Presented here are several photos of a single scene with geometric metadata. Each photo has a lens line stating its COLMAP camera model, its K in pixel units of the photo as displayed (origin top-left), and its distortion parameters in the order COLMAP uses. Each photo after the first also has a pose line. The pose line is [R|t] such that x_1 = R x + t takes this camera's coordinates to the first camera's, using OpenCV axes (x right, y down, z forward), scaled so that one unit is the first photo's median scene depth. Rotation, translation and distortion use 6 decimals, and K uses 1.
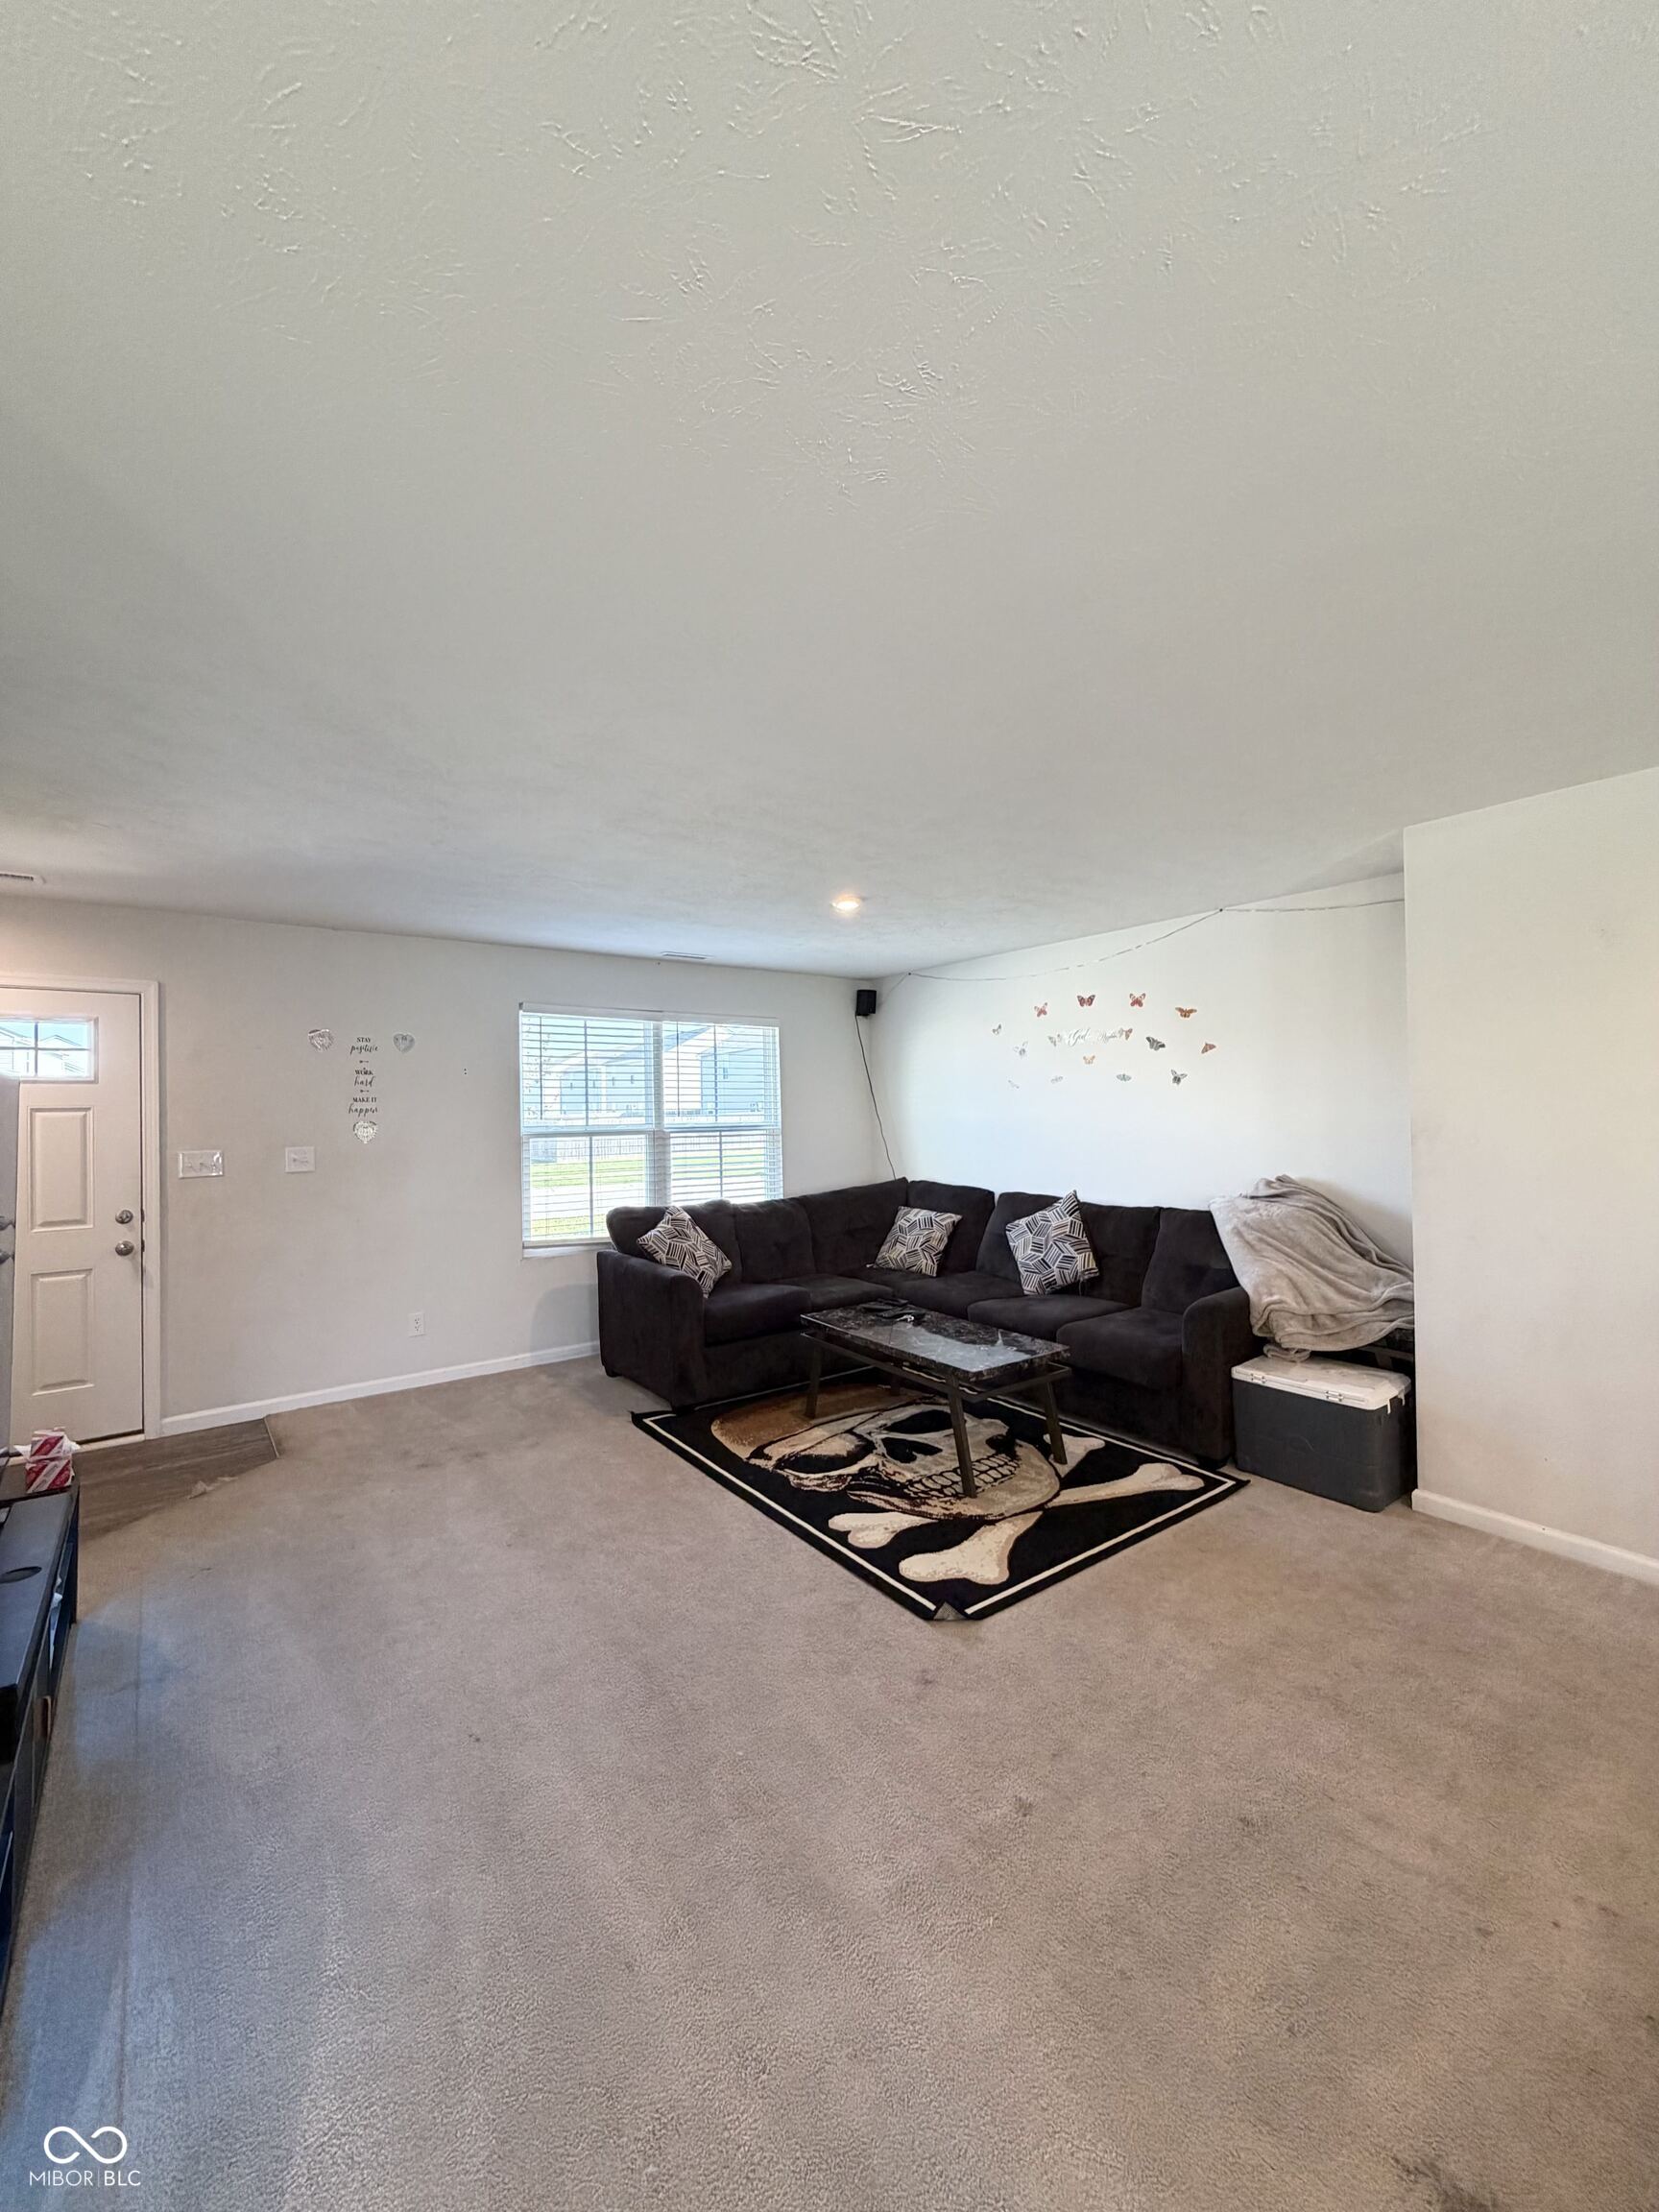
lens RADIAL K [[886.0, 0, 831.8], [0, 886.0, 1105.2], [0, 0, 1]] dist [-0.000152, -0.000239]
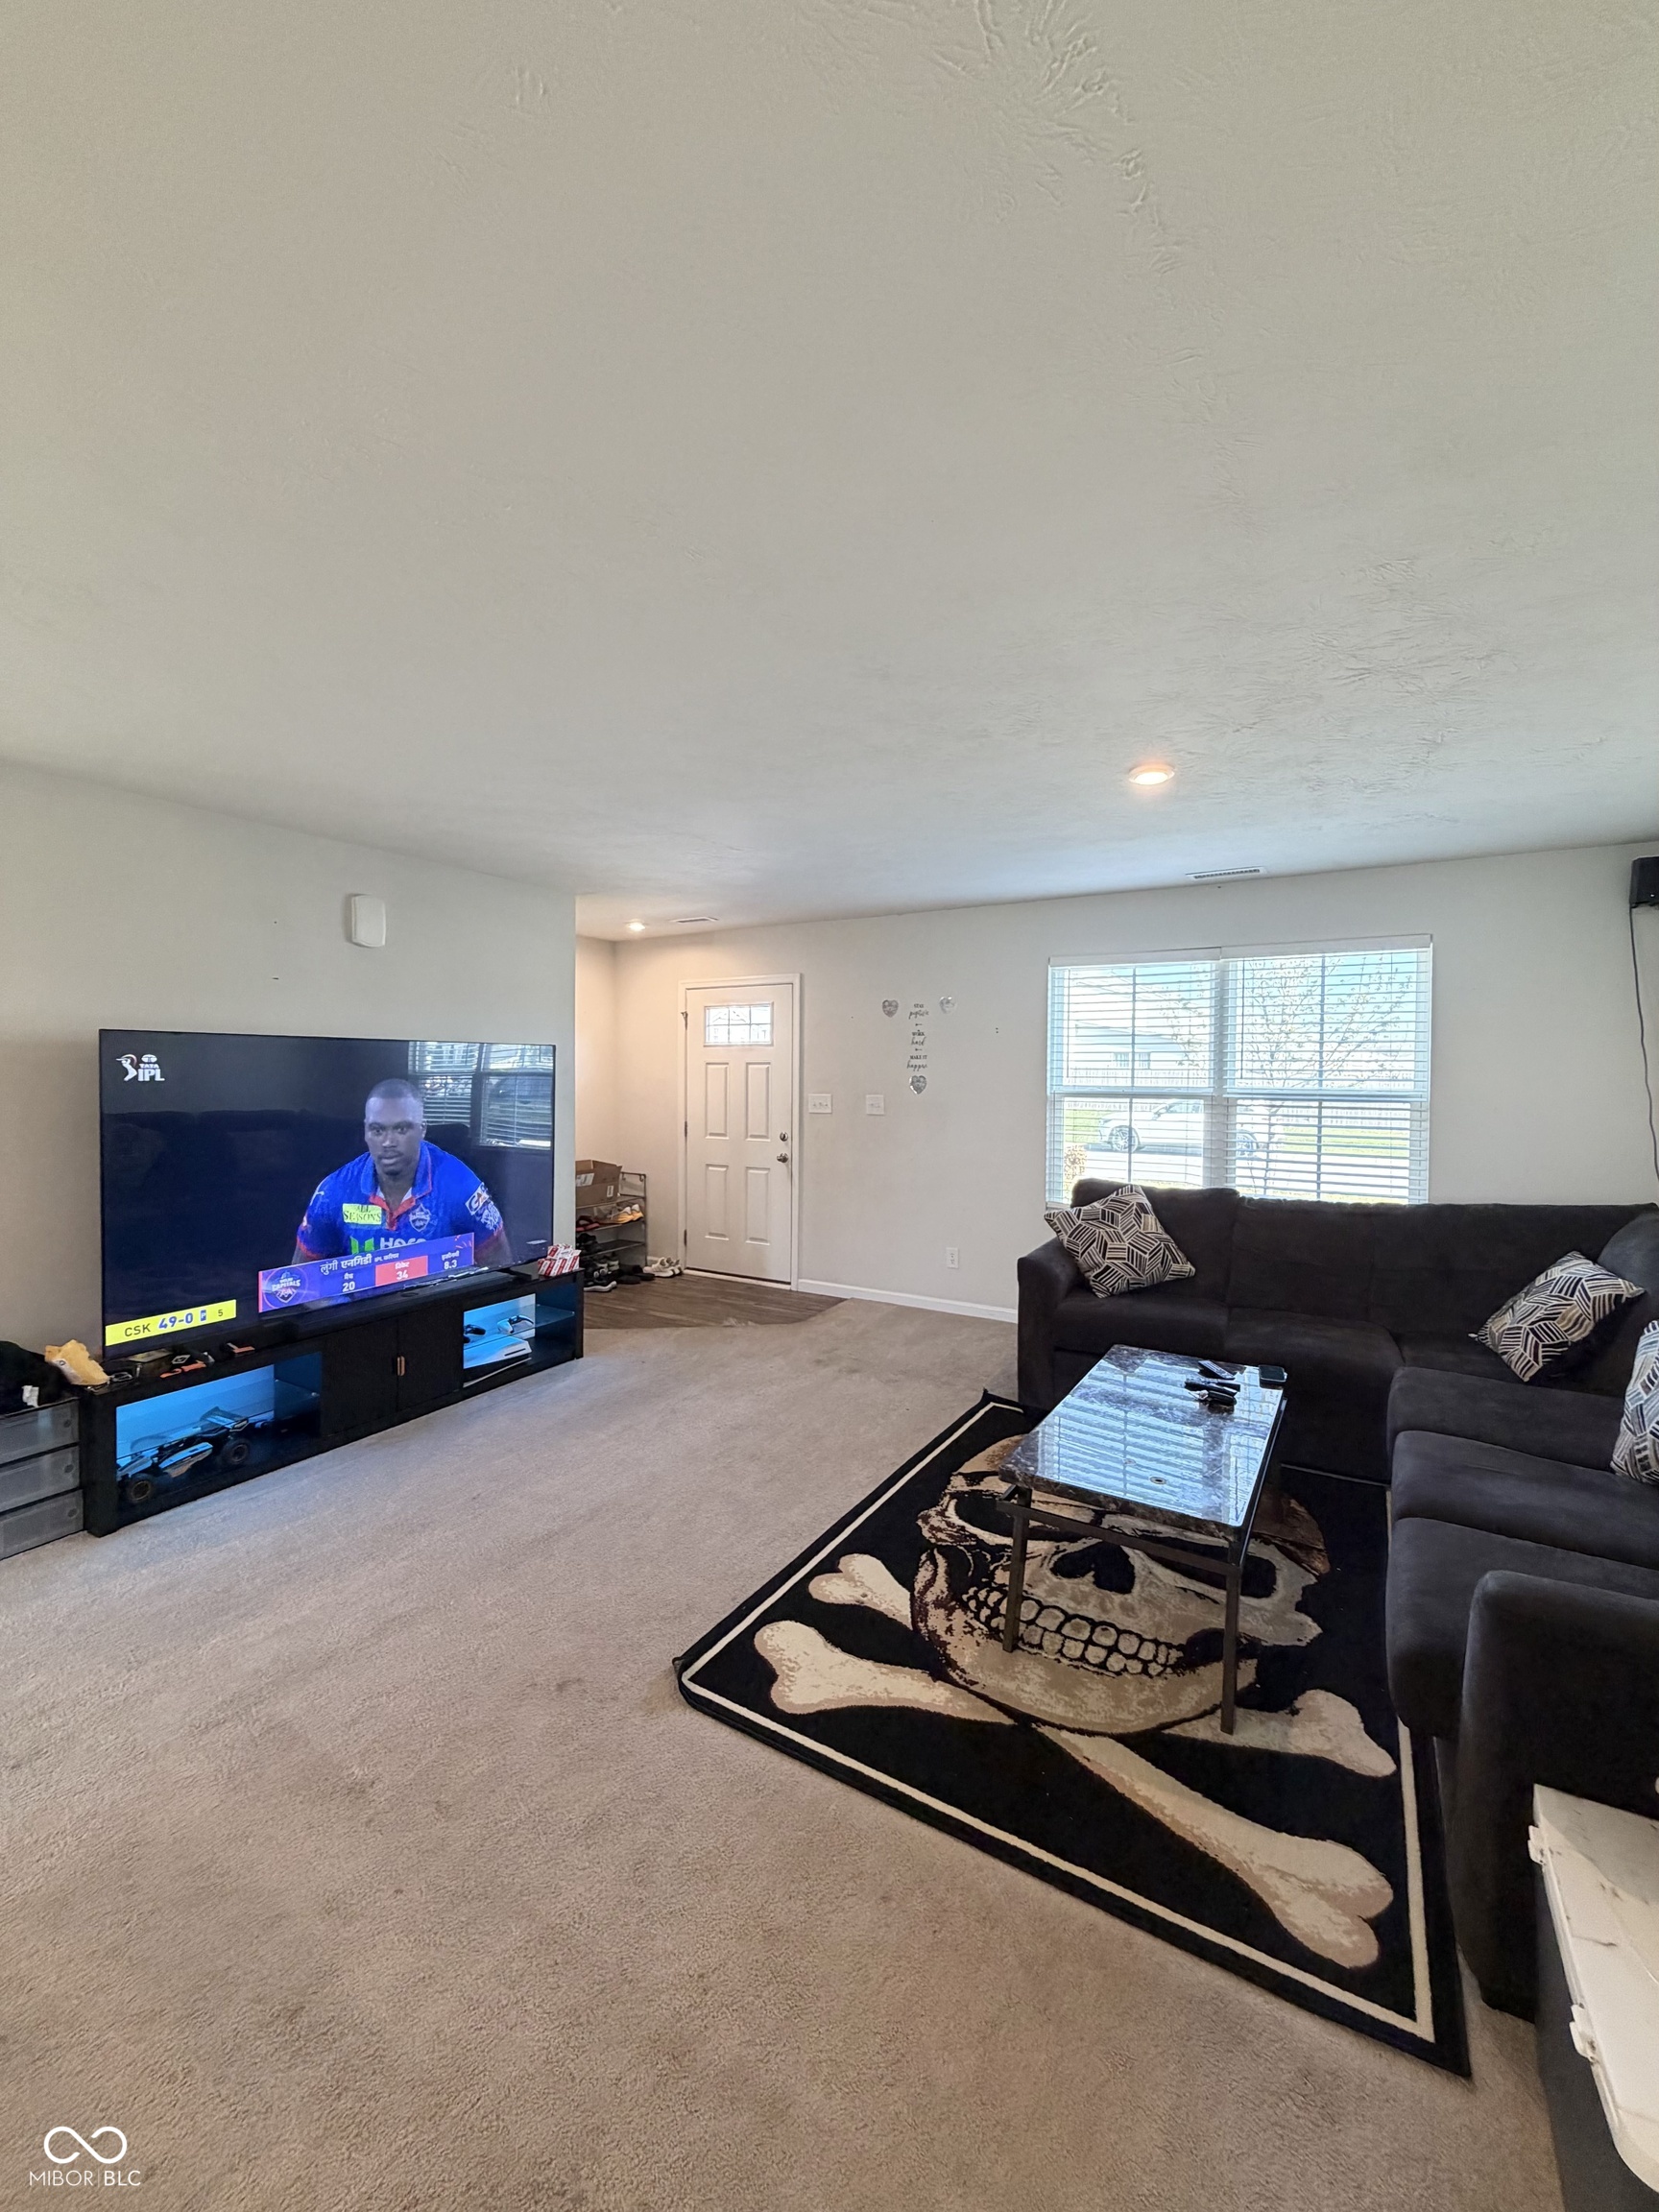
lens RADIAL K [[886.0, 0, 831.4], [0, 886.0, 1101.7], [0, 0, 1]] dist [-0.000152, -0.000239]
pose [[0.377777, 0.049597, -0.924567, 0.655773], [-0.005325, 0.998664, 0.051396, -0.008813], [0.925881, -0.014493, 0.377537, 0.574363]]
